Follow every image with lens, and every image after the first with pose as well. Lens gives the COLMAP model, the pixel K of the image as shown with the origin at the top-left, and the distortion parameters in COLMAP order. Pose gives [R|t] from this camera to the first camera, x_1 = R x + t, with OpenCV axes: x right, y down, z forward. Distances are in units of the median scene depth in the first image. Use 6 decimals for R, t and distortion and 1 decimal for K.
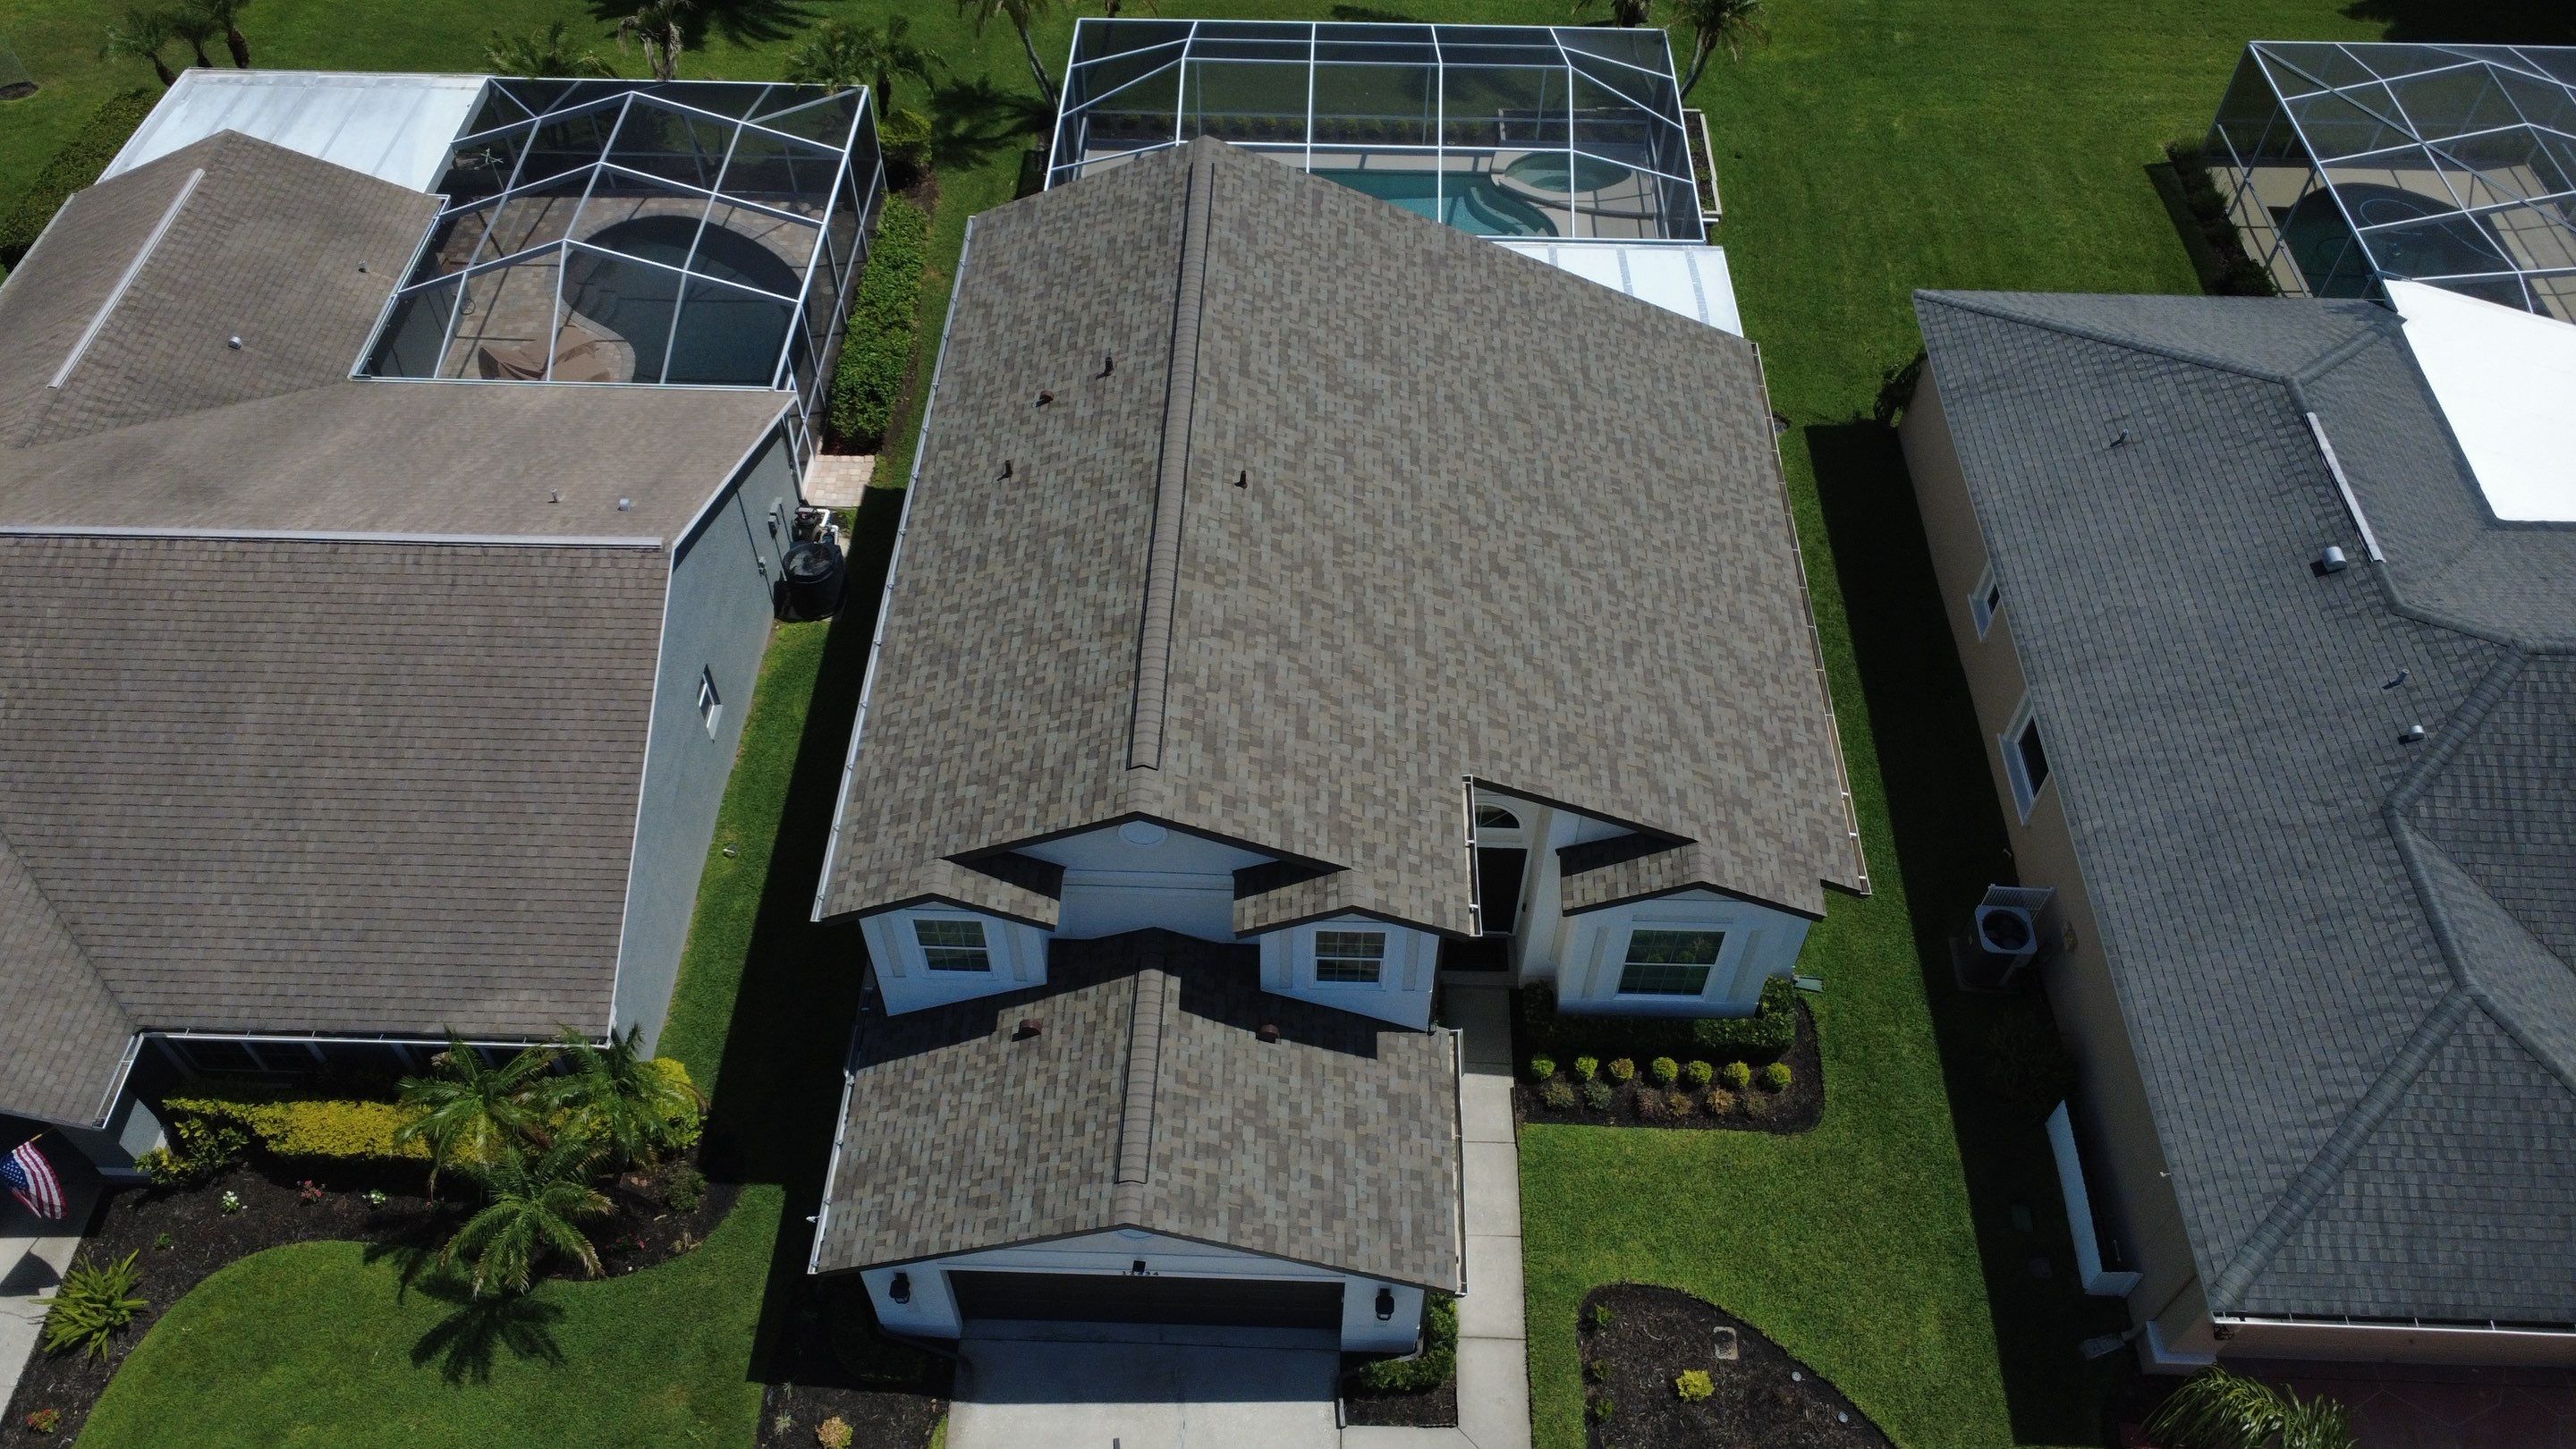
lens RADIAL K [[1874.6, 0, 1288.7], [0, 1874.6, 726.1], [0, 0, 1]] dist [-0.000924, 0.002215]
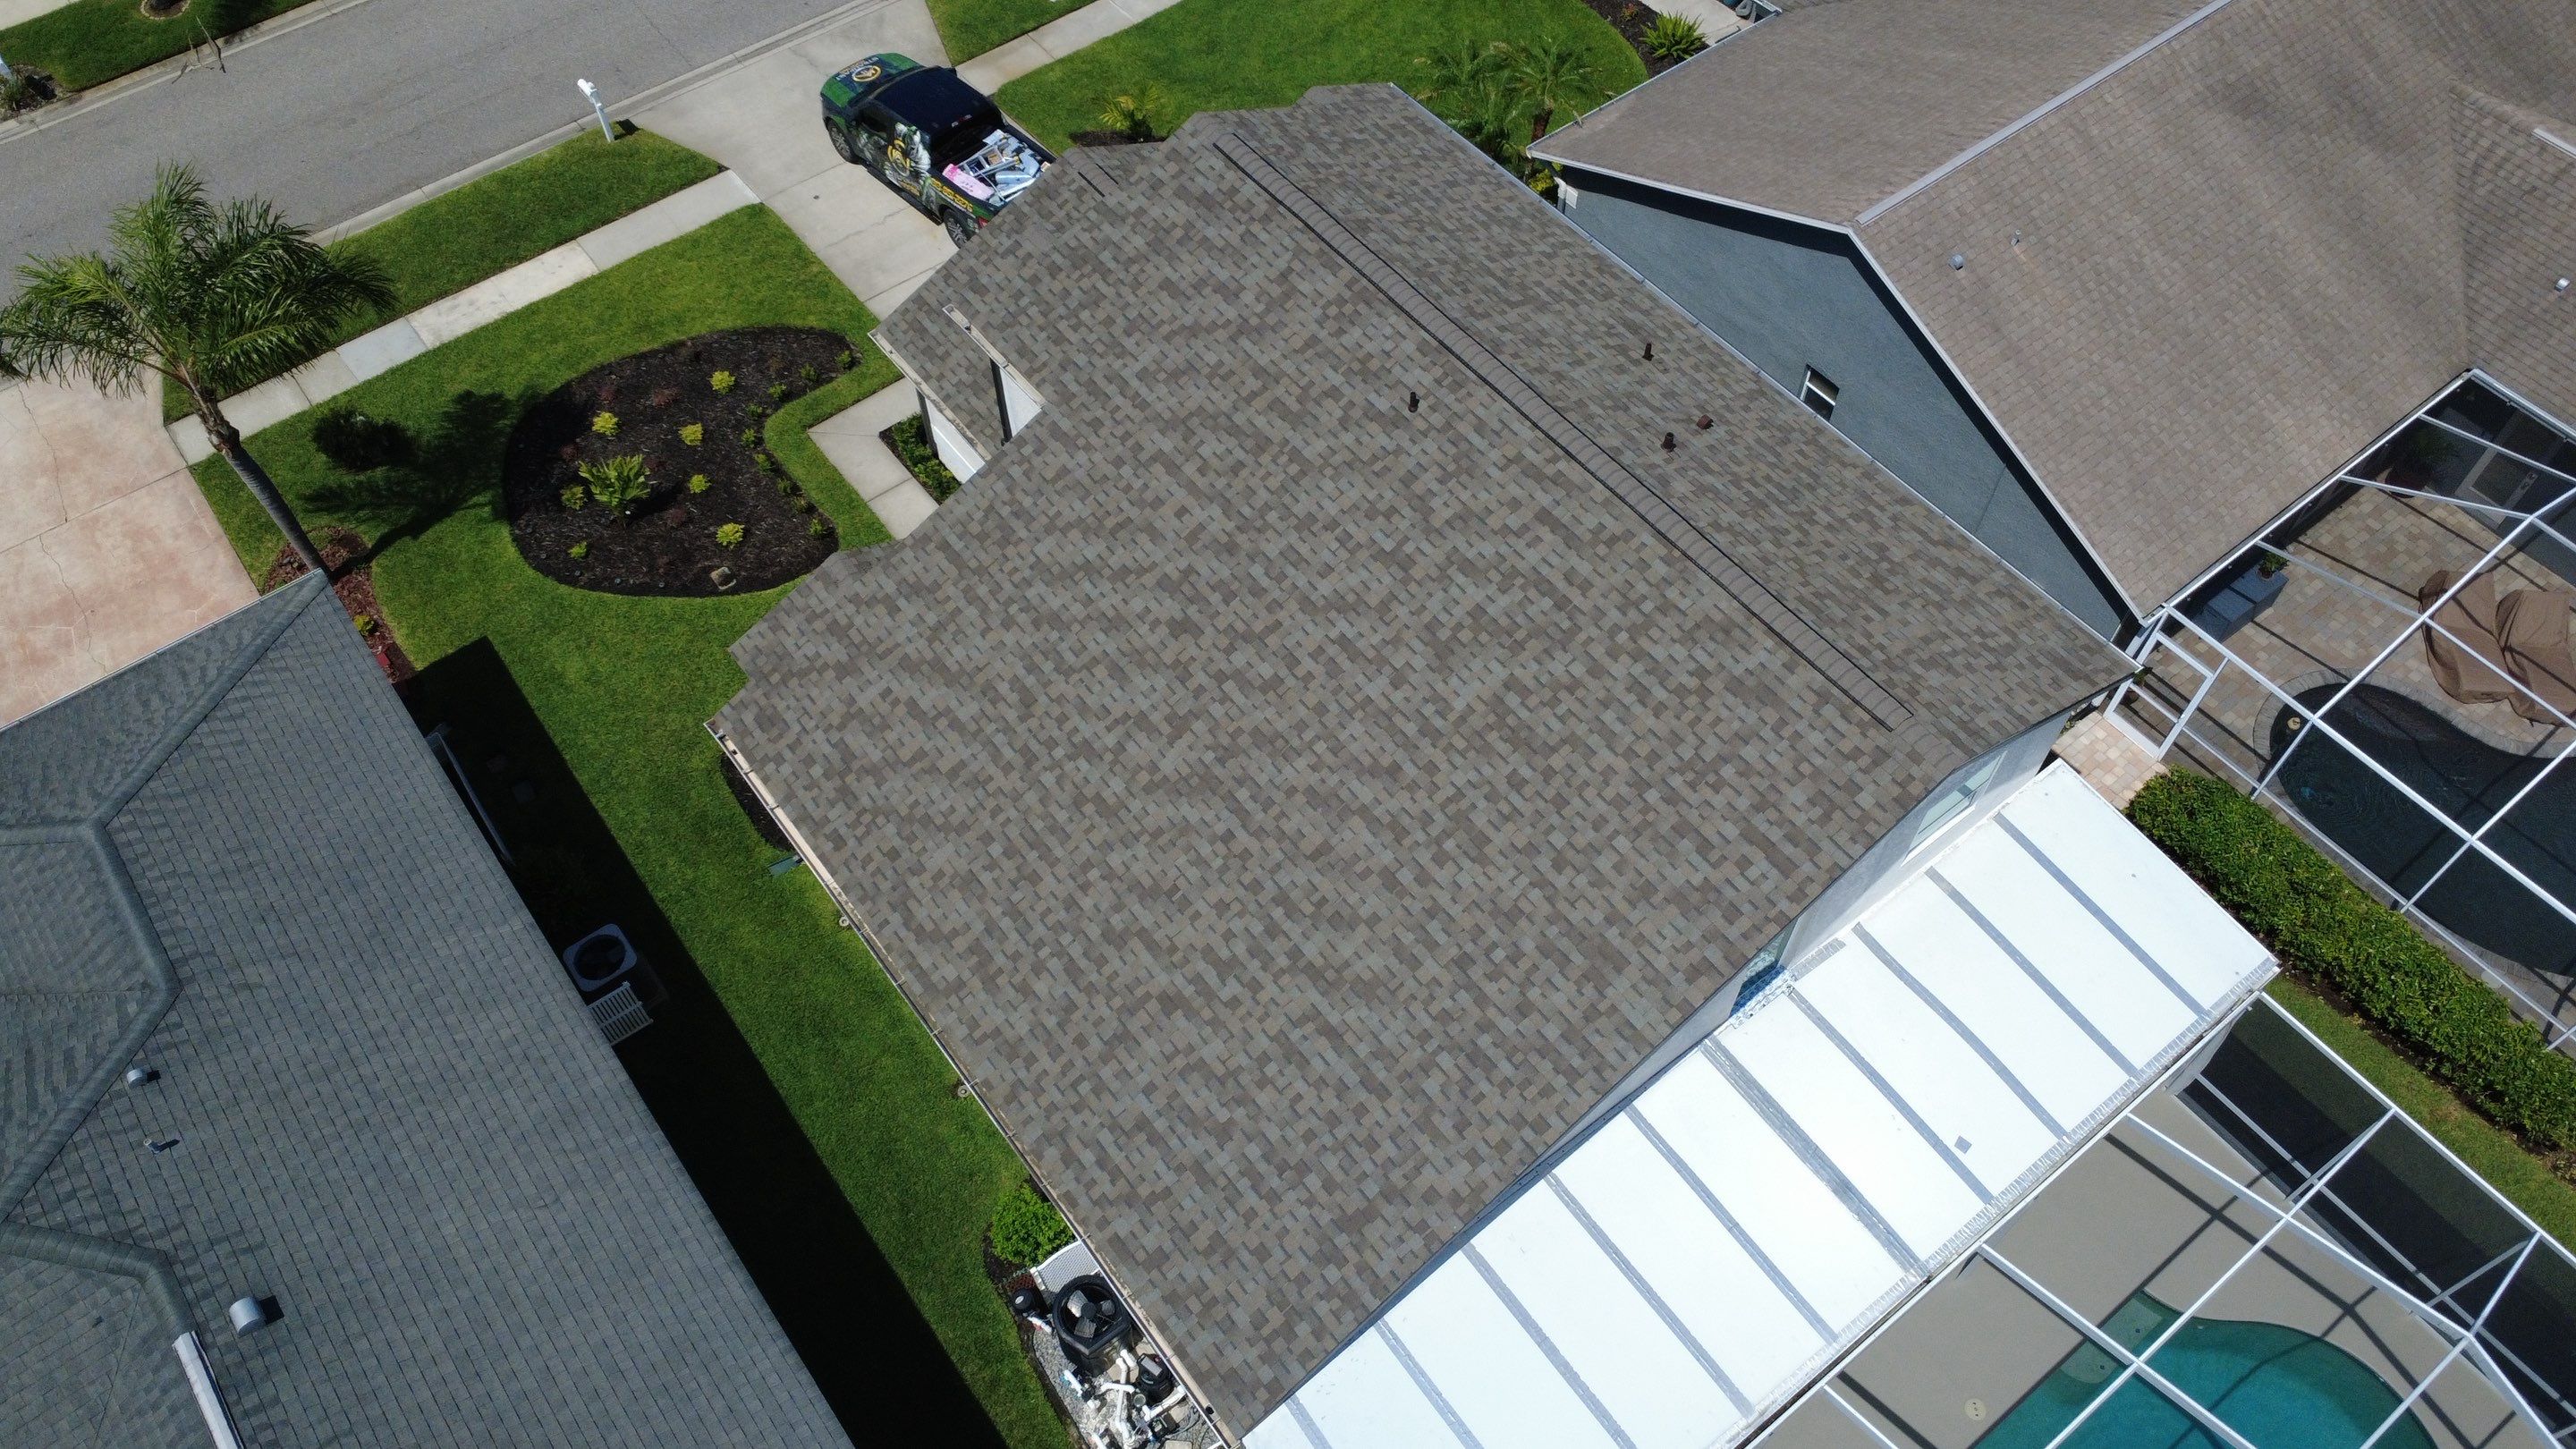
lens RADIAL K [[1874.6, 0, 1284.7], [0, 1874.6, 729.7], [0, 0, 1]] dist [-0.000924, 0.002215]
pose [[-0.778062, 0.519657, -0.352954, 0.426103], [-0.480964, -0.131363, 0.866843, -0.907986], [0.404096, 0.844216, 0.352145, 0.791688]]
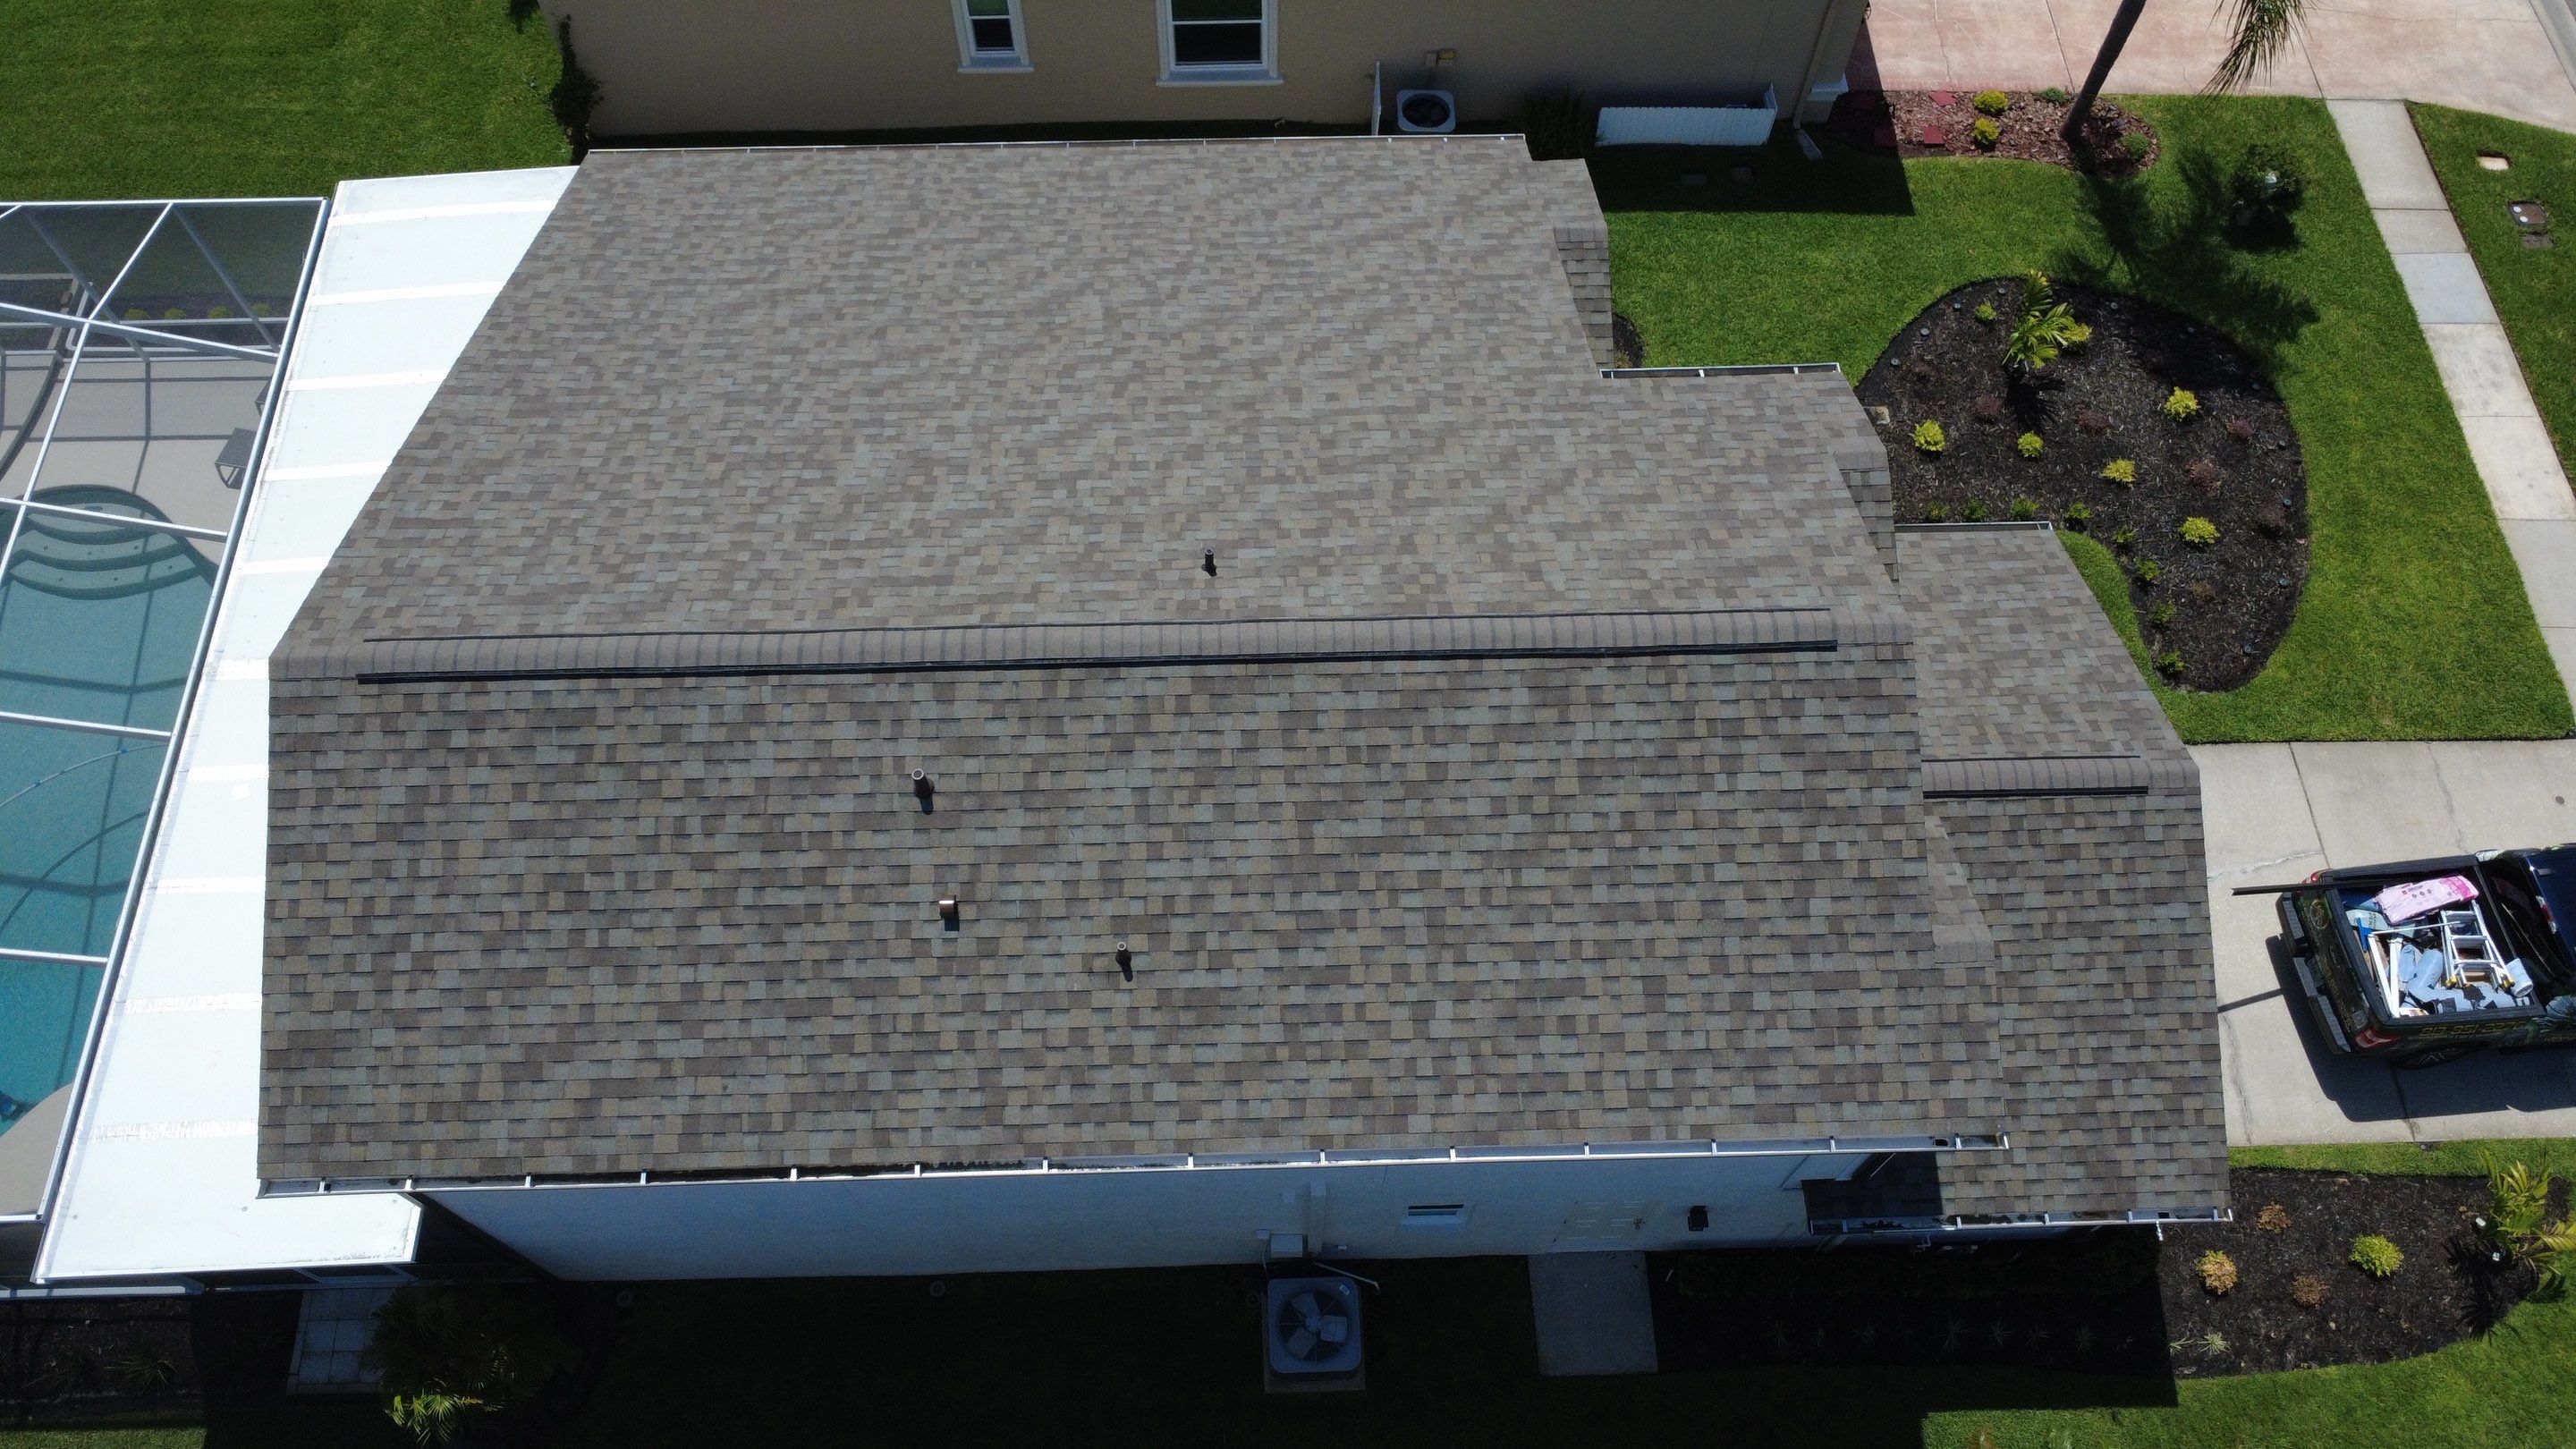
lens RADIAL K [[1874.6, 0, 1282.4], [0, 1874.6, 724.6], [0, 0, 1]] dist [-0.000924, 0.002215]
pose [[-0.055607, -0.884252, 0.463689, -0.371272], [0.767178, 0.259385, 0.586649, -0.473151], [-0.639019, 0.388354, 0.663955, 0.583398]]
